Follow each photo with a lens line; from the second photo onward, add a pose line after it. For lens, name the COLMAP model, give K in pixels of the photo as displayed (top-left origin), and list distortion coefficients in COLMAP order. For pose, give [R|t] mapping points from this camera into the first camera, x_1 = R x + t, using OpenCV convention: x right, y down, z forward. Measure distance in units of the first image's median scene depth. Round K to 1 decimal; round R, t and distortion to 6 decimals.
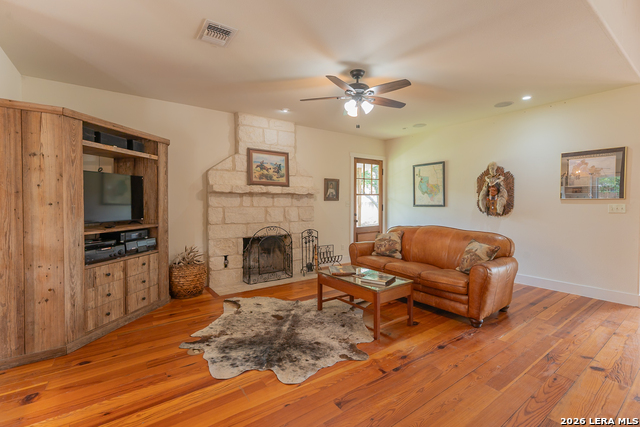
lens RADIAL K [[291.6, 0, 320.9], [0, 291.6, 207.8], [0, 0, 1]] dist [0.001050, -0.000349]
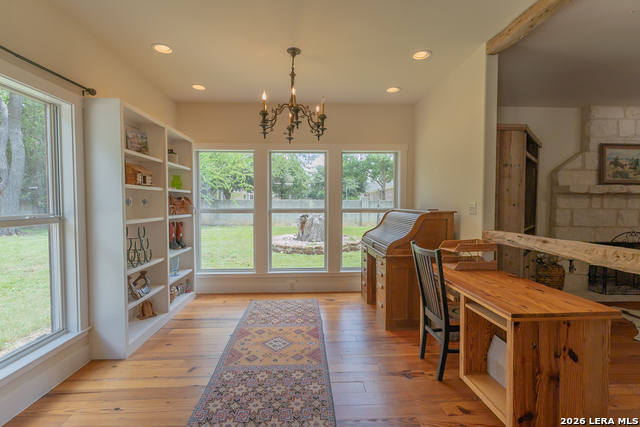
lens RADIAL K [[291.6, 0, 317.6], [0, 291.6, 214.8], [0, 0, 1]] dist [0.001050, -0.000349]
pose [[0.832613, 0.021269, -0.553446, -0.469506], [-0.011732, 0.999715, 0.020769, 0.006578], [0.553731, -0.010800, 0.832626, -0.238247]]
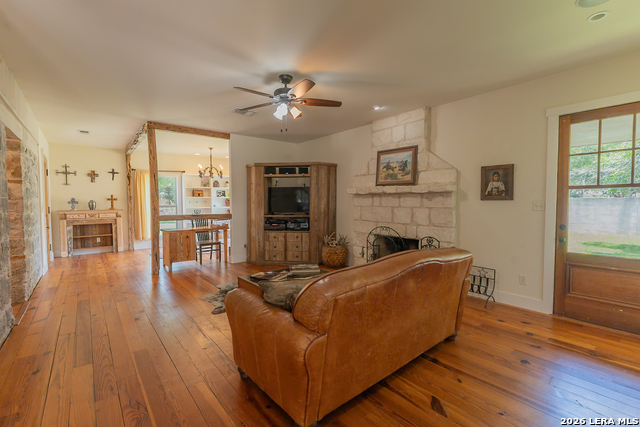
lens RADIAL K [[283.5, 0, 321.1], [0, 283.5, 212.4], [0, 0, 1]] dist [-0.004747, -0.000307]
pose [[0.060939, 0.037967, -0.997419, 0.778230], [-0.019377, 0.999133, 0.036849, -0.016453], [0.997953, 0.017081, 0.061622, 0.723466]]
